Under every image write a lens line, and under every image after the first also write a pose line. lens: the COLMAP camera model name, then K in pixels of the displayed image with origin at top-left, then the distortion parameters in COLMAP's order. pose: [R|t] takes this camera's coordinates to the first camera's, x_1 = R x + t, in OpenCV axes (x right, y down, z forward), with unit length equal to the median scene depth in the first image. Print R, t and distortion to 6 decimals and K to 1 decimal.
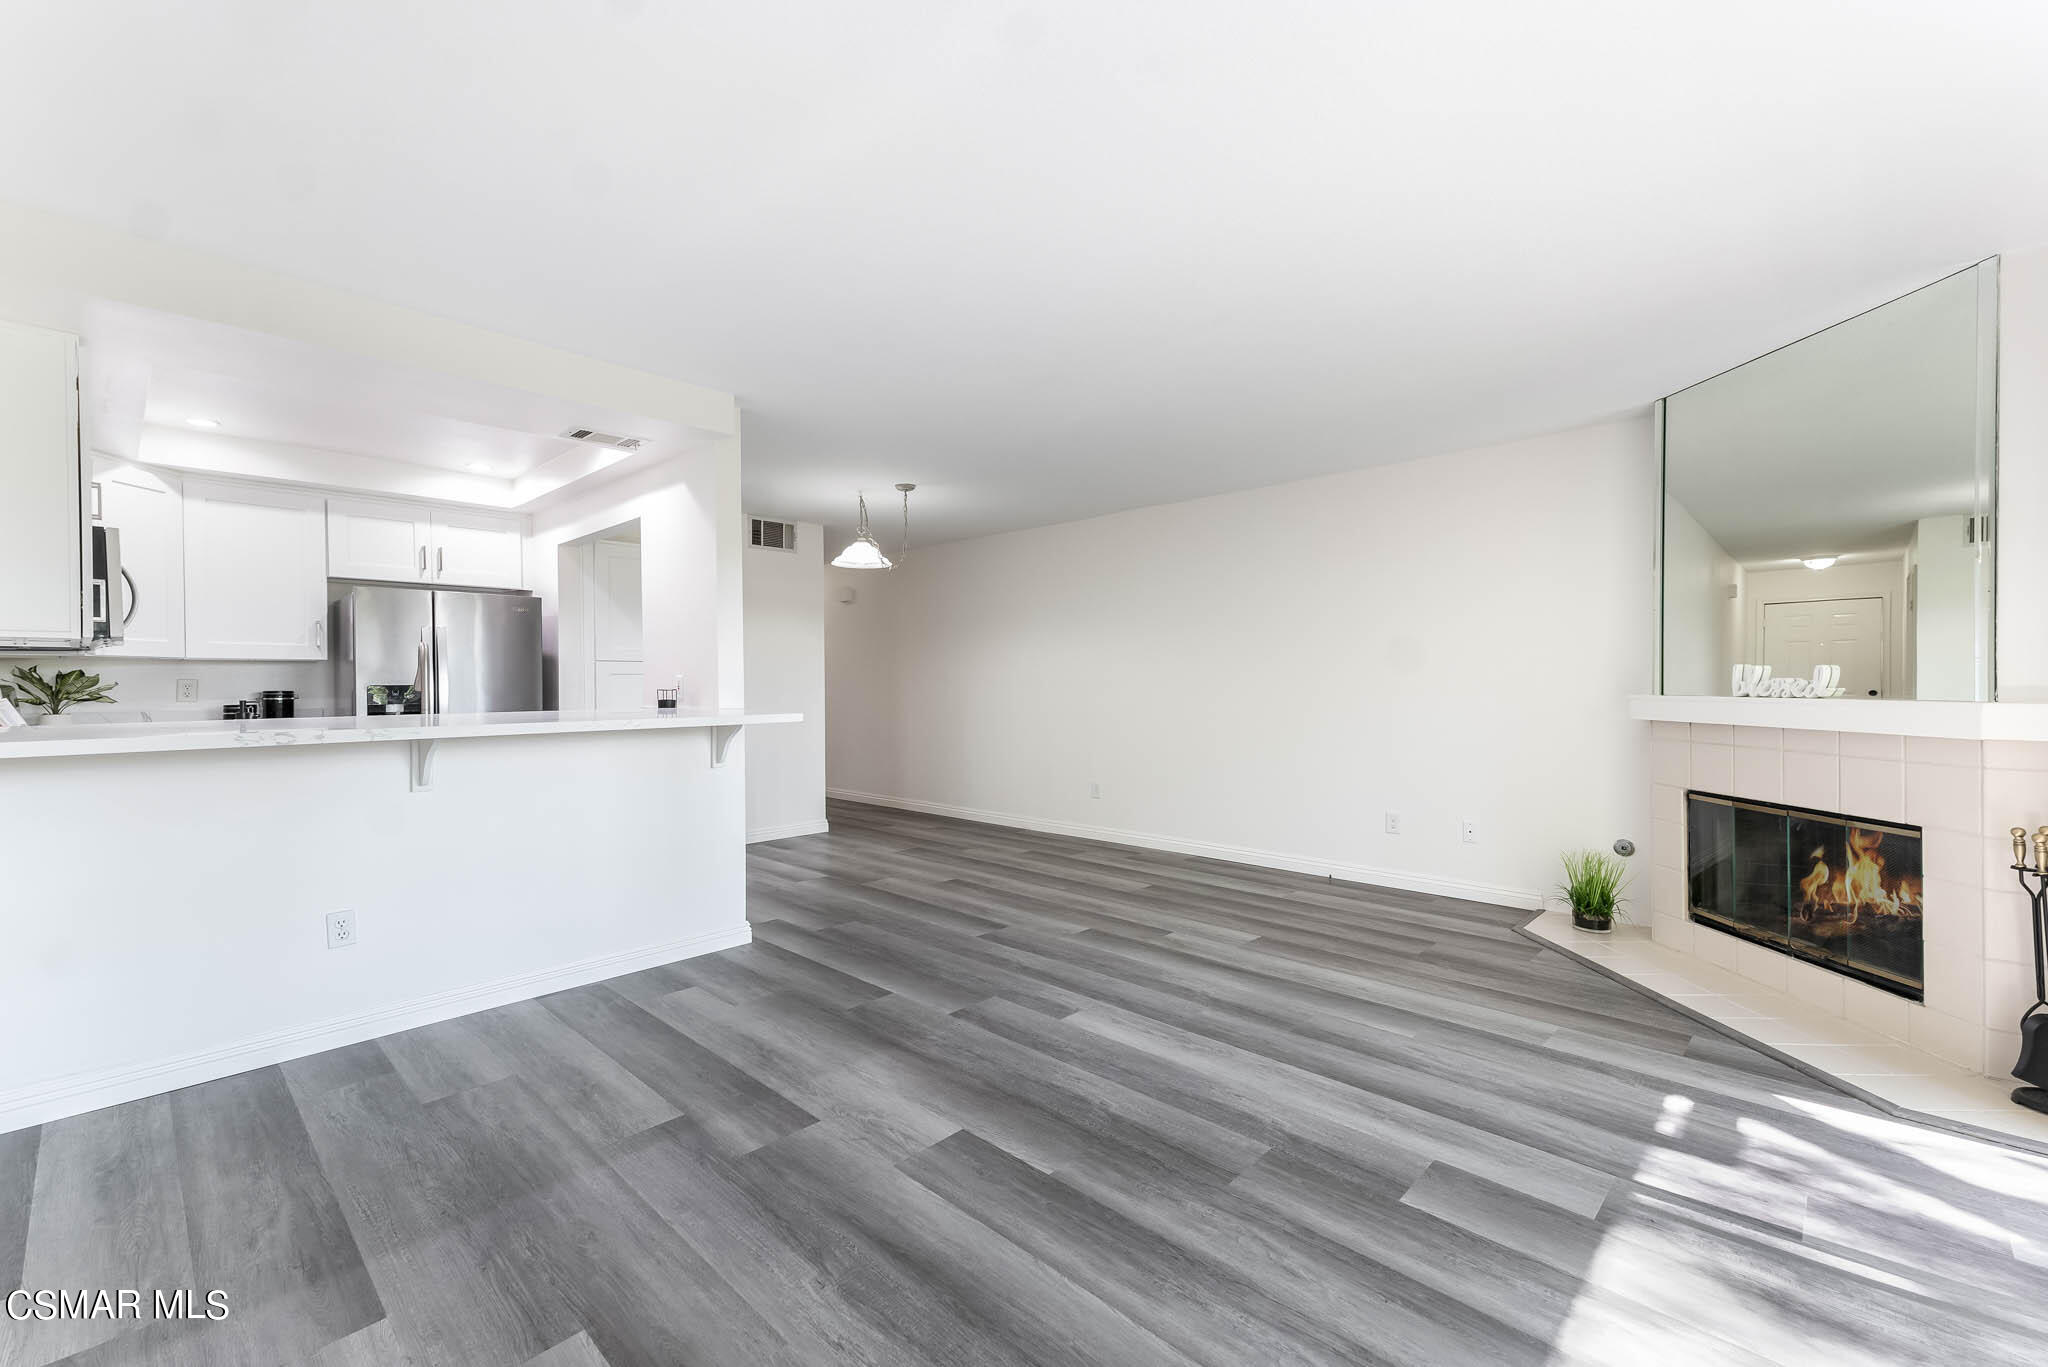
lens RADIAL K [[874.3, 0, 1020.5], [0, 874.3, 687.8], [0, 0, 1]] dist [0.030839, -0.000760]
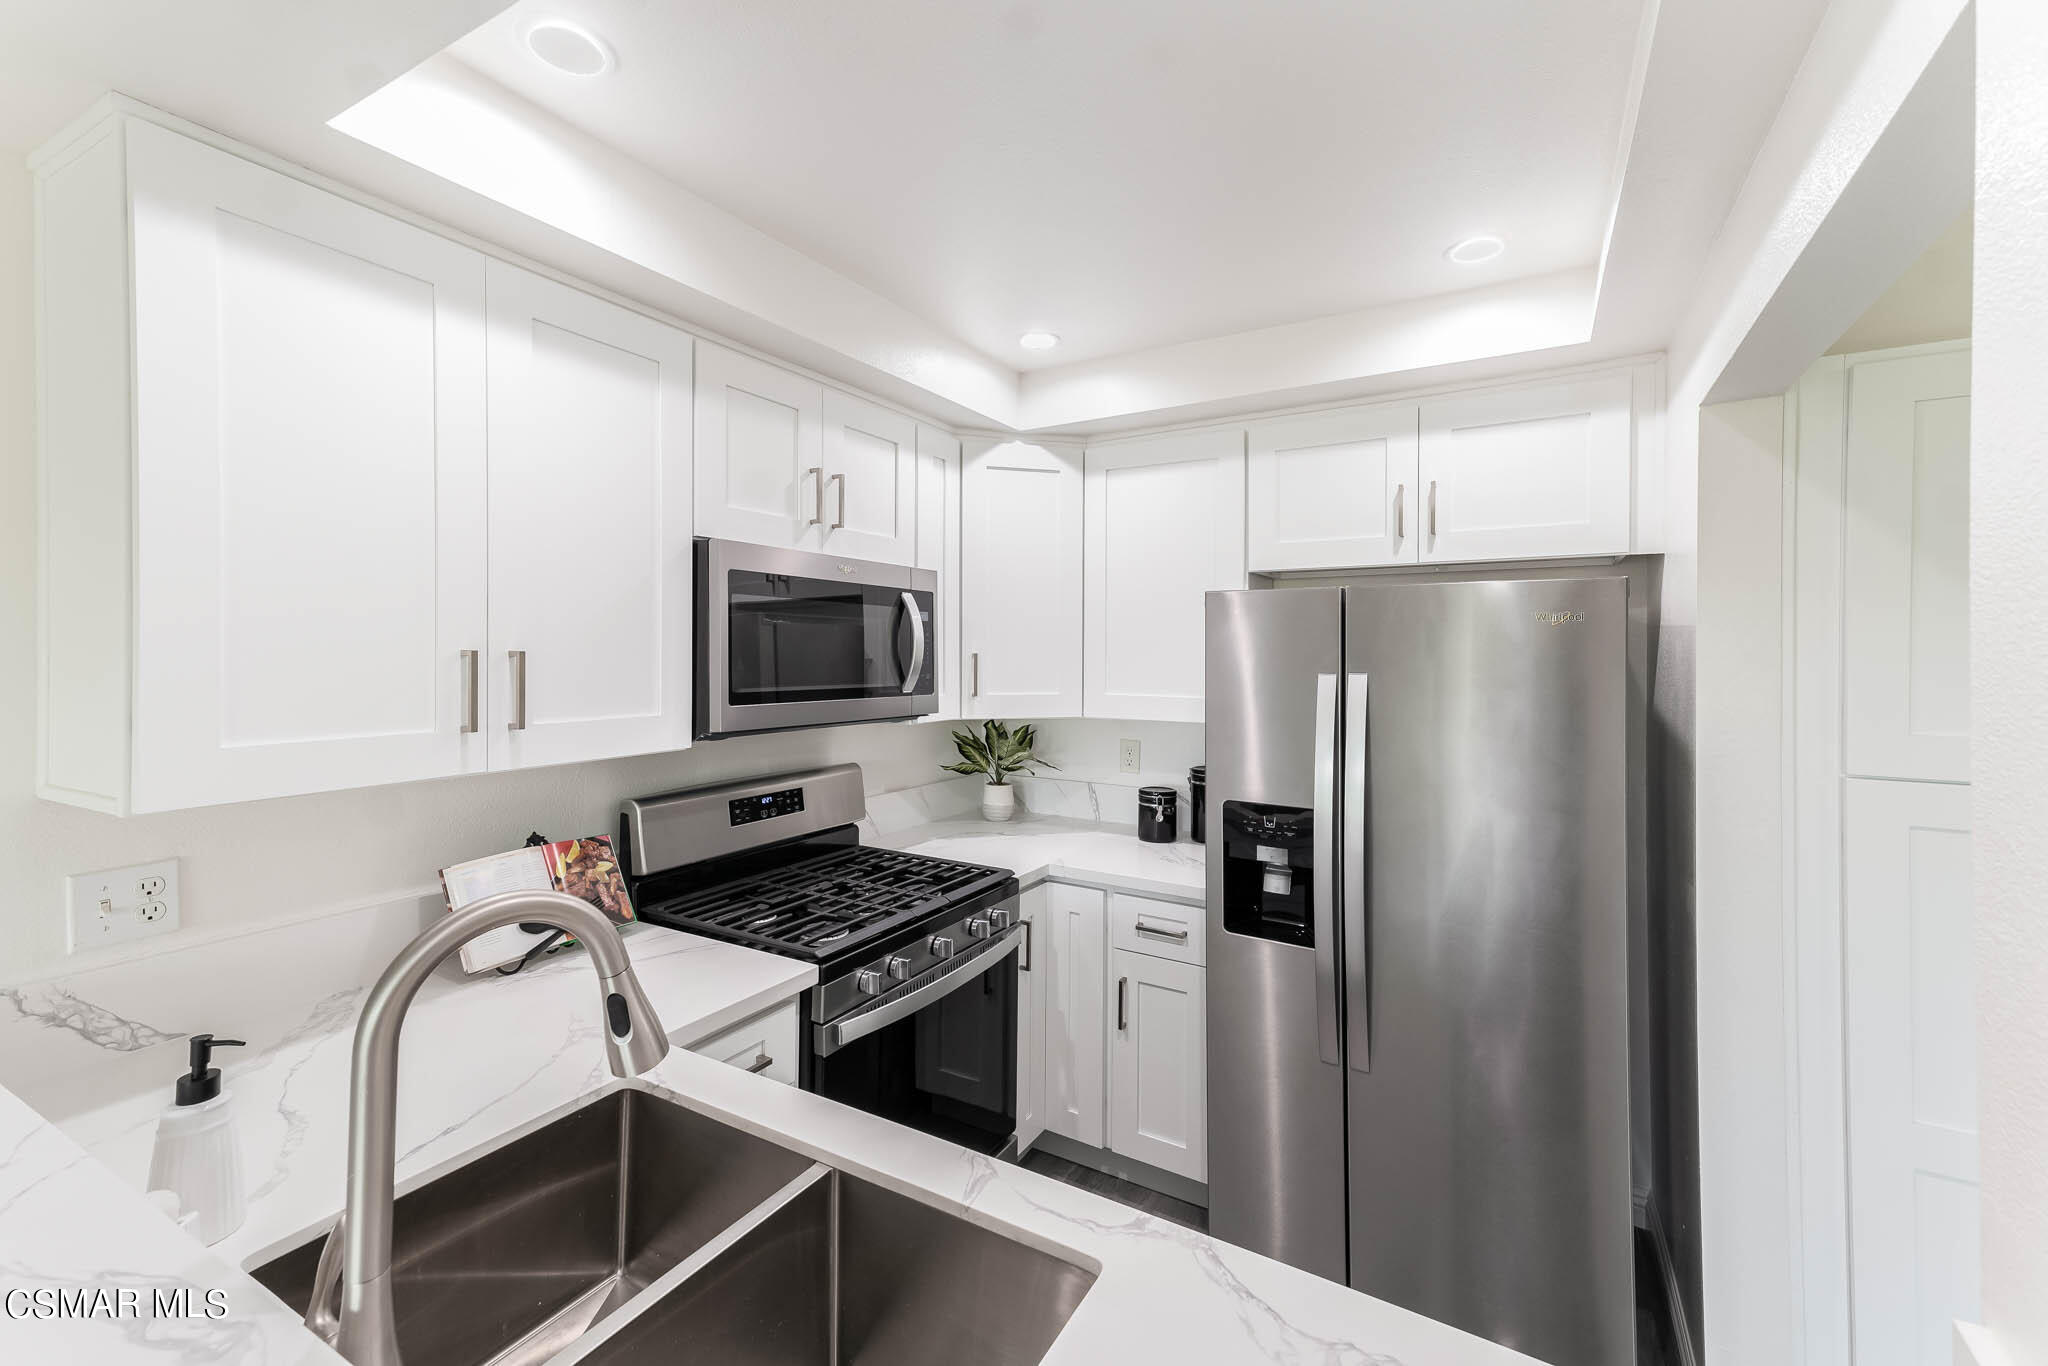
lens RADIAL K [[874.3, 0, 1046.9], [0, 874.3, 652.0], [0, 0, 1]] dist [0.030839, -0.000760]
pose [[0.261710, 0.004516, -0.965136, -0.443994], [-0.007767, 0.999967, 0.002573, -0.115547], [0.965115, 0.006823, 0.261736, 1.126667]]
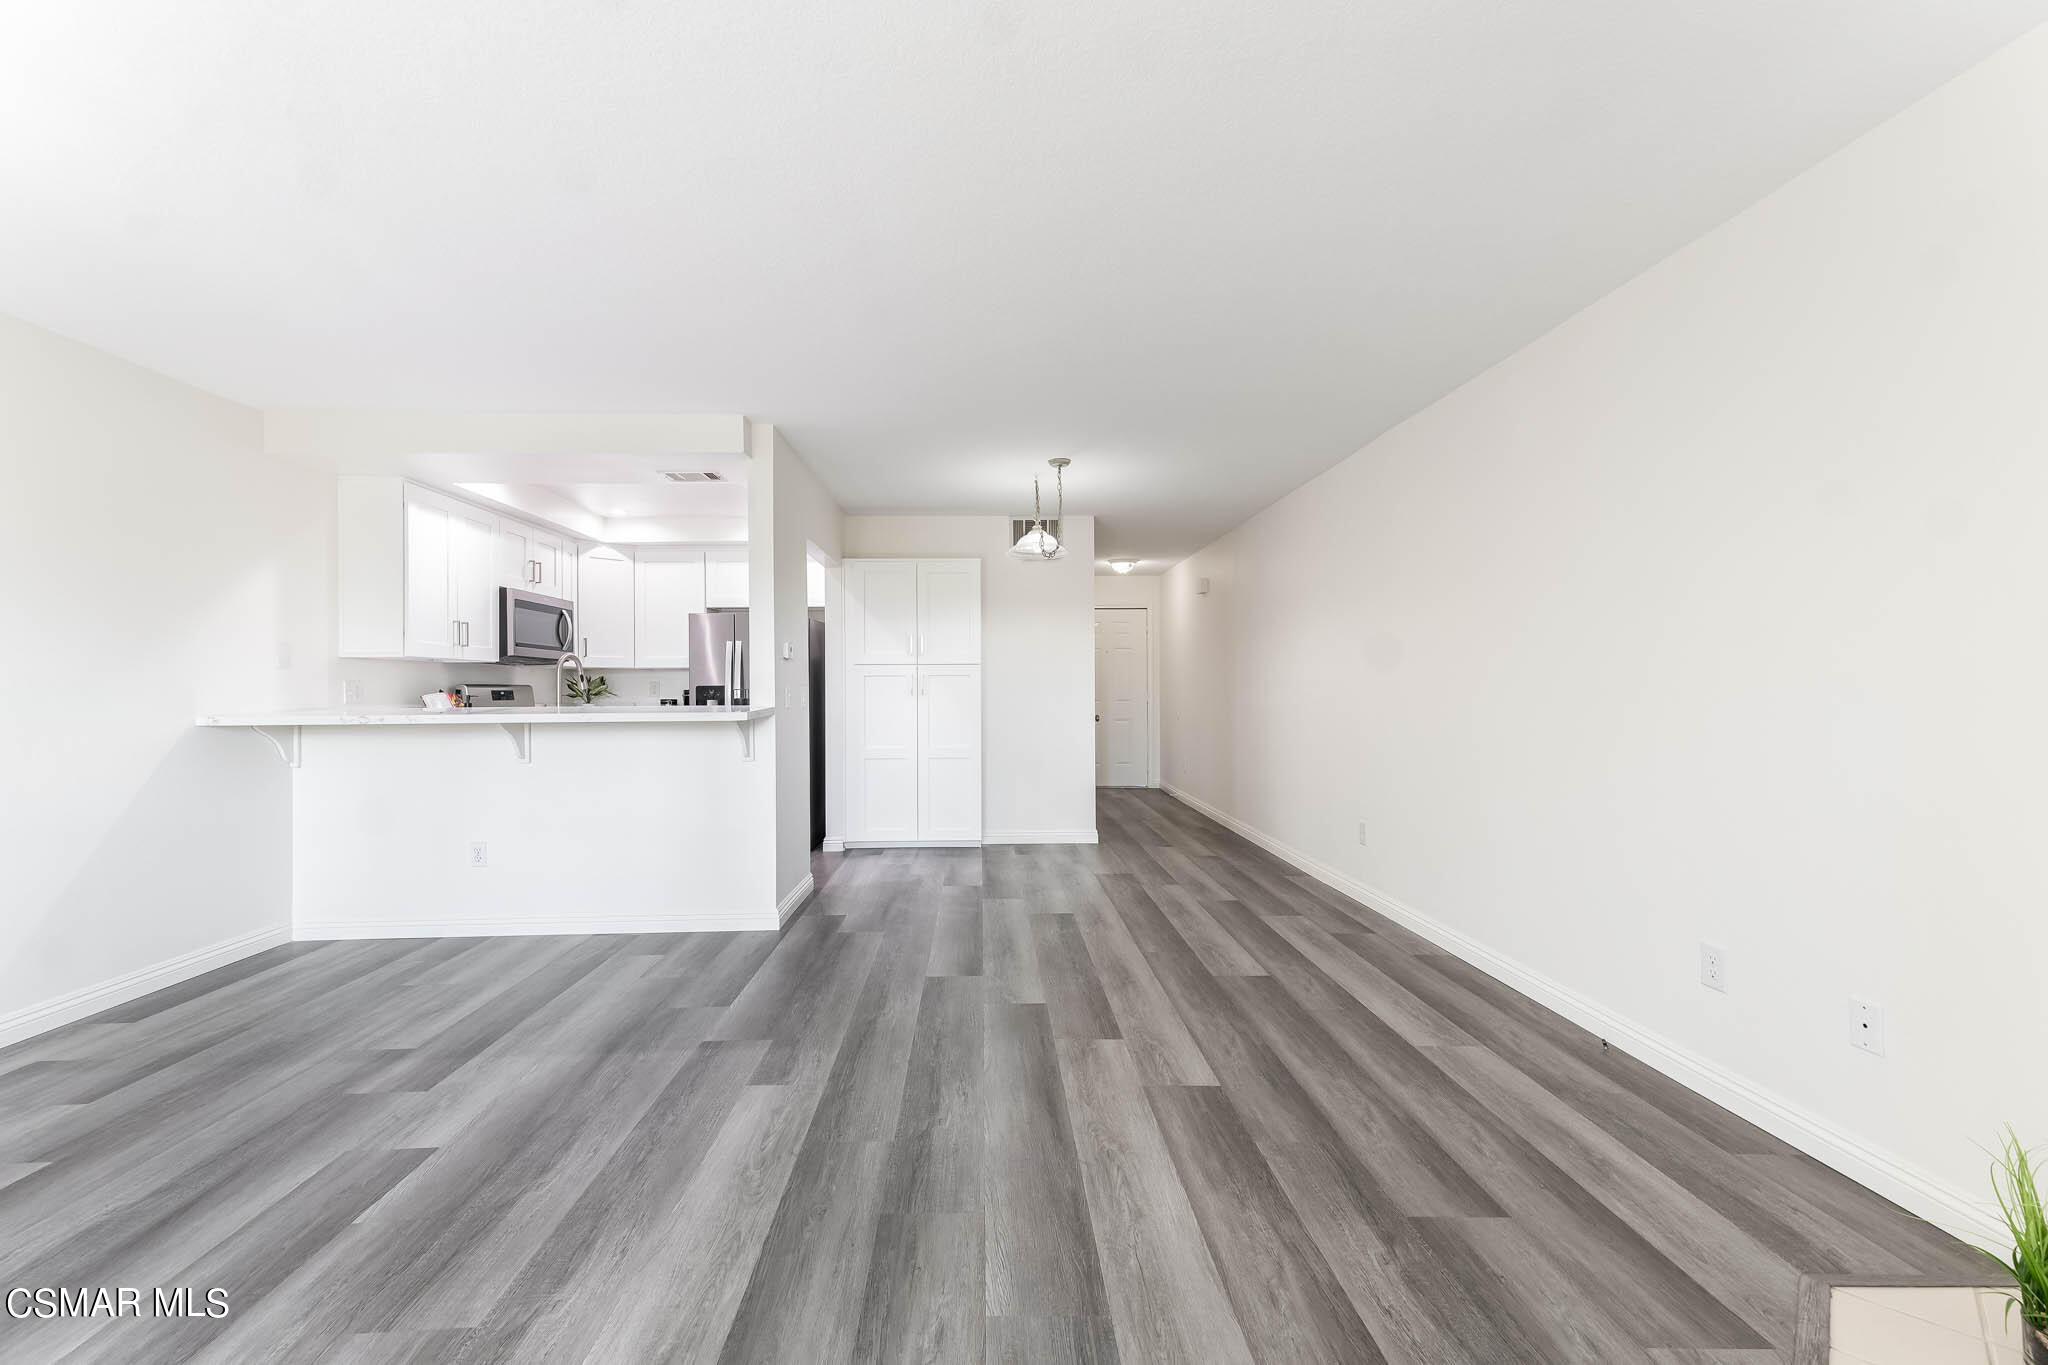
lens RADIAL K [[874.3, 0, 979.2], [0, 874.3, 677.4], [0, 0, 1]] dist [0.030839, -0.000760]
pose [[0.693359, -0.007260, -0.720556, 0.761677], [-0.003987, 0.999895, -0.013912, 0.002829], [0.720581, 0.012519, 0.693257, 0.547591]]
